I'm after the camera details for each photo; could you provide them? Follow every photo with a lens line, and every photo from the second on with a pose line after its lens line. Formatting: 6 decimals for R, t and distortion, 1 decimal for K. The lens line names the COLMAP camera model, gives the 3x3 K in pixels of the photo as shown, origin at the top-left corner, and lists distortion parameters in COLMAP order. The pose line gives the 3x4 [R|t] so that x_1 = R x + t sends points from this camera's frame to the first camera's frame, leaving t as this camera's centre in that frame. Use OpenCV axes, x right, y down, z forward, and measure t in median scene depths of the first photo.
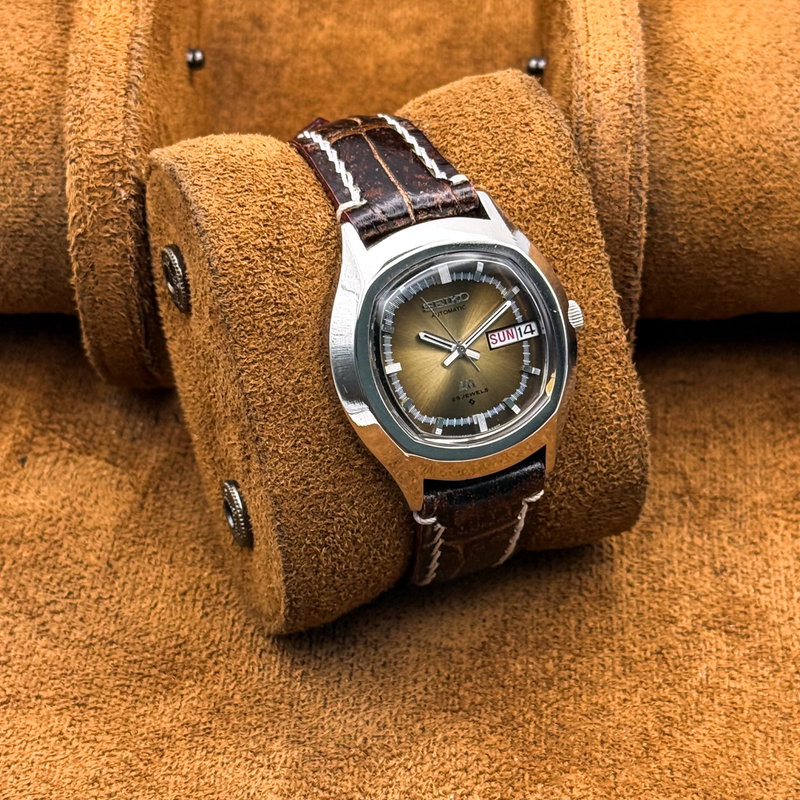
lens RADIAL K [[2180.0, 0, 386.3], [0, 2180.0, 400.0], [0, 0, 1]] dist [0.454803, -10.145915]
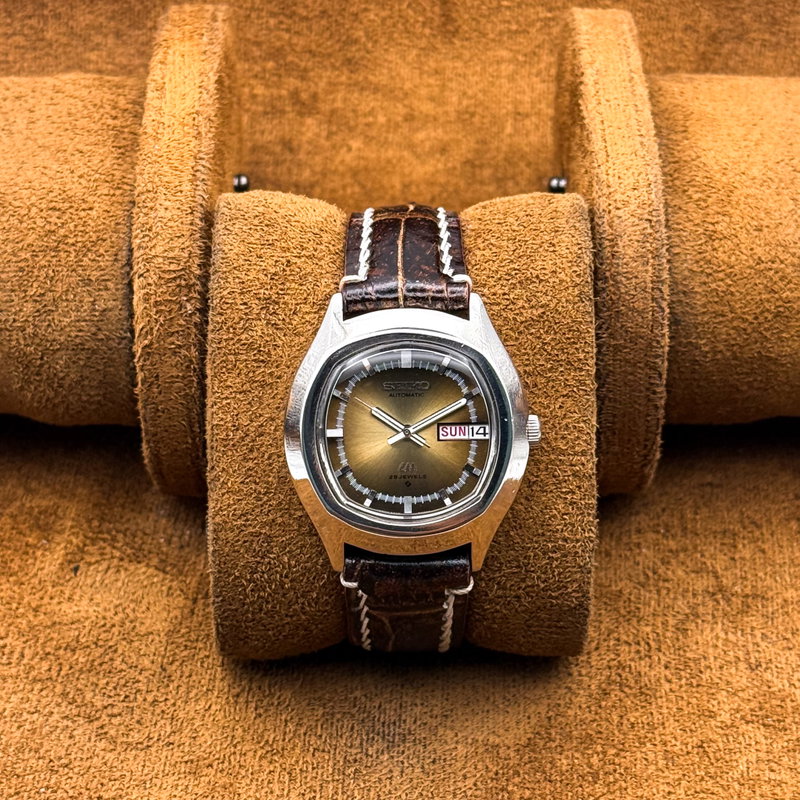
lens RADIAL K [[2180.0, 0, 386.3], [0, 2180.0, 400.0], [0, 0, 1]] dist [0.454803, -10.145915]
pose [[0.930097, 0.236204, -0.281297, 0.310218], [-0.248473, 0.968604, -0.008233, -0.026541], [0.270520, 0.077552, 0.959585, -0.016124]]
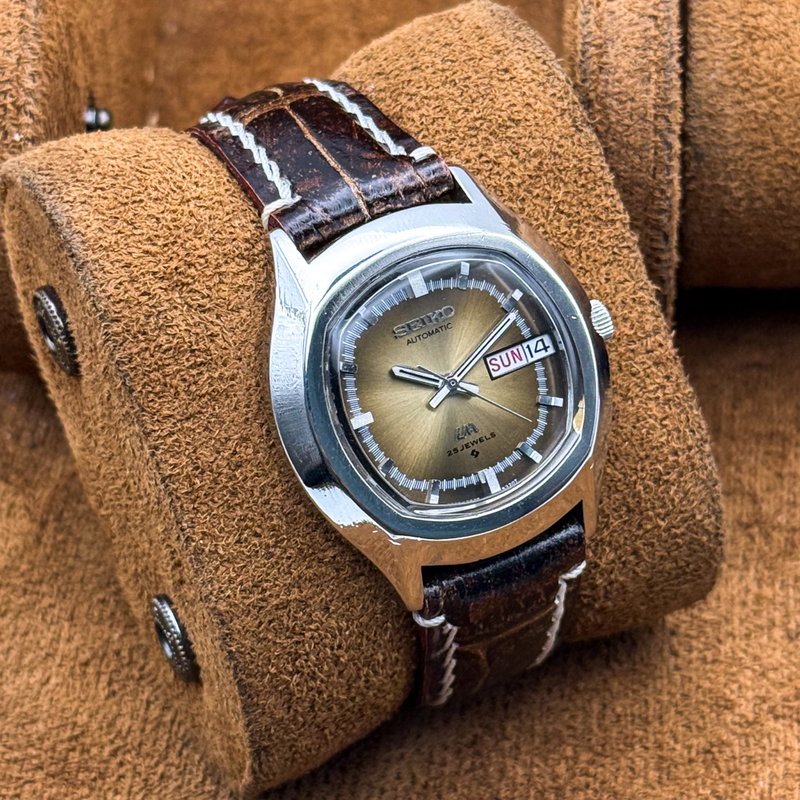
lens RADIAL K [[2561.6, 0, 401.5], [0, 2561.6, 414.4], [0, 0, 1]] dist [0.077463, 2.247487]
pose [[0.993550, -0.112877, 0.010777, 0.007054], [0.112967, 0.993566, -0.008101, -0.007889], [-0.009793, 0.009267, 0.999909, 0.141695]]
